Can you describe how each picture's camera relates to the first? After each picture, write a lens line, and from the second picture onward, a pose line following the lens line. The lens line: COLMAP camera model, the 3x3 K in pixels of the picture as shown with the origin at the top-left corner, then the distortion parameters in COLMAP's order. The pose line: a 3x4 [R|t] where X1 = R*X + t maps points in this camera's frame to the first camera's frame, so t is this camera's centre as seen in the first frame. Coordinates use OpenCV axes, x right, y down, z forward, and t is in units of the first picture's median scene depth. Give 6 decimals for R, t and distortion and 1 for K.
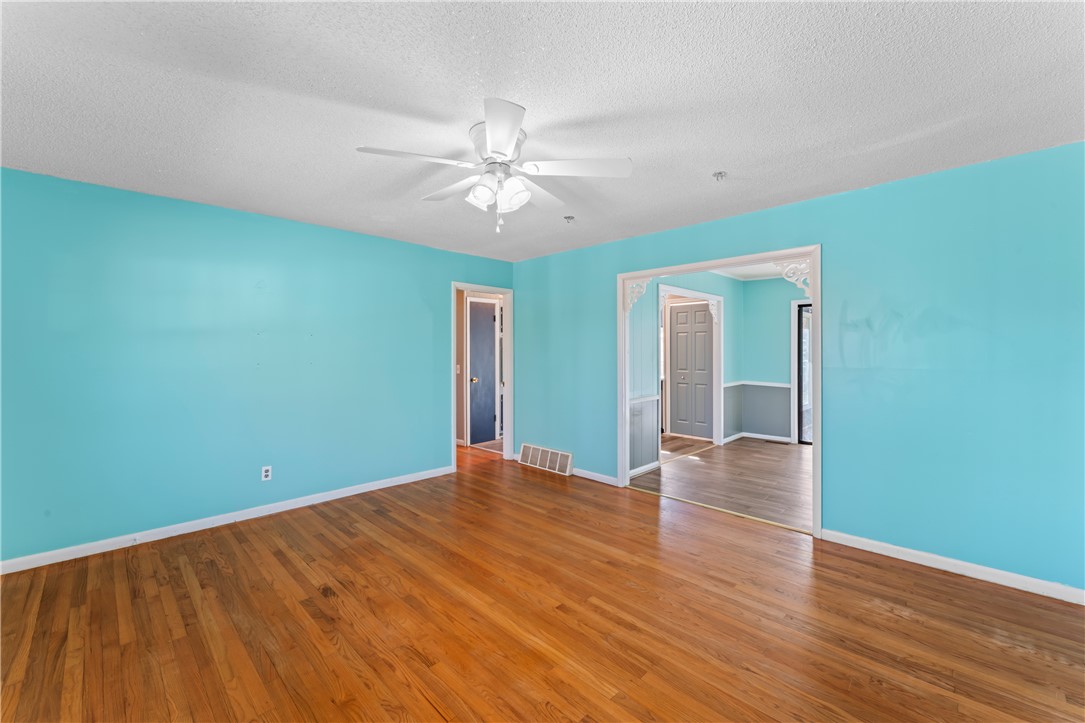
lens RADIAL K [[440.3, 0, 542.5], [0, 440.3, 361.5], [0, 0, 1]] dist [0.000150, -0.000045]
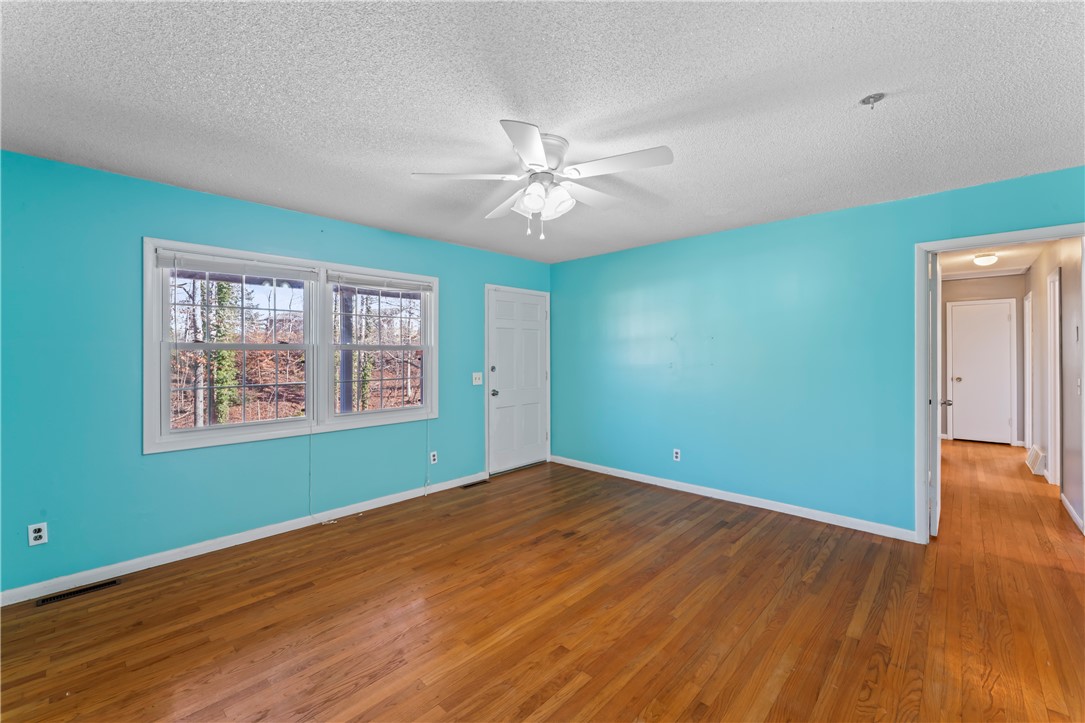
lens RADIAL K [[454.6, 0, 539.0], [0, 454.6, 354.8], [0, 0, 1]] dist [-0.000743, -0.000110]
pose [[0.021269, 0.002658, -0.999770, 0.792210], [-0.021127, 0.999774, 0.002208, -0.016047], [0.999551, 0.021075, 0.021321, 0.787671]]
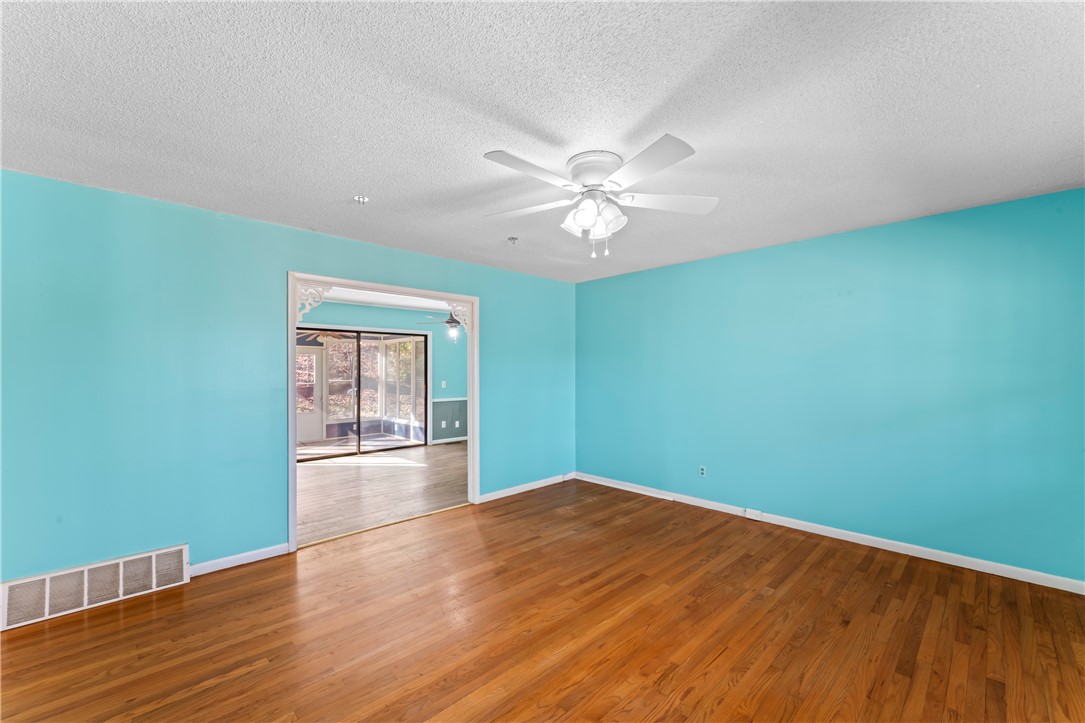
lens RADIAL K [[440.3, 0, 542.5], [0, 440.3, 361.5], [0, 0, 1]] dist [0.000150, -0.000045]
pose [[0.021214, 0.022572, 0.999520, -0.938058], [0.024560, 0.999432, -0.023091, -0.020589], [-0.999473, 0.025038, 0.020648, 0.893717]]
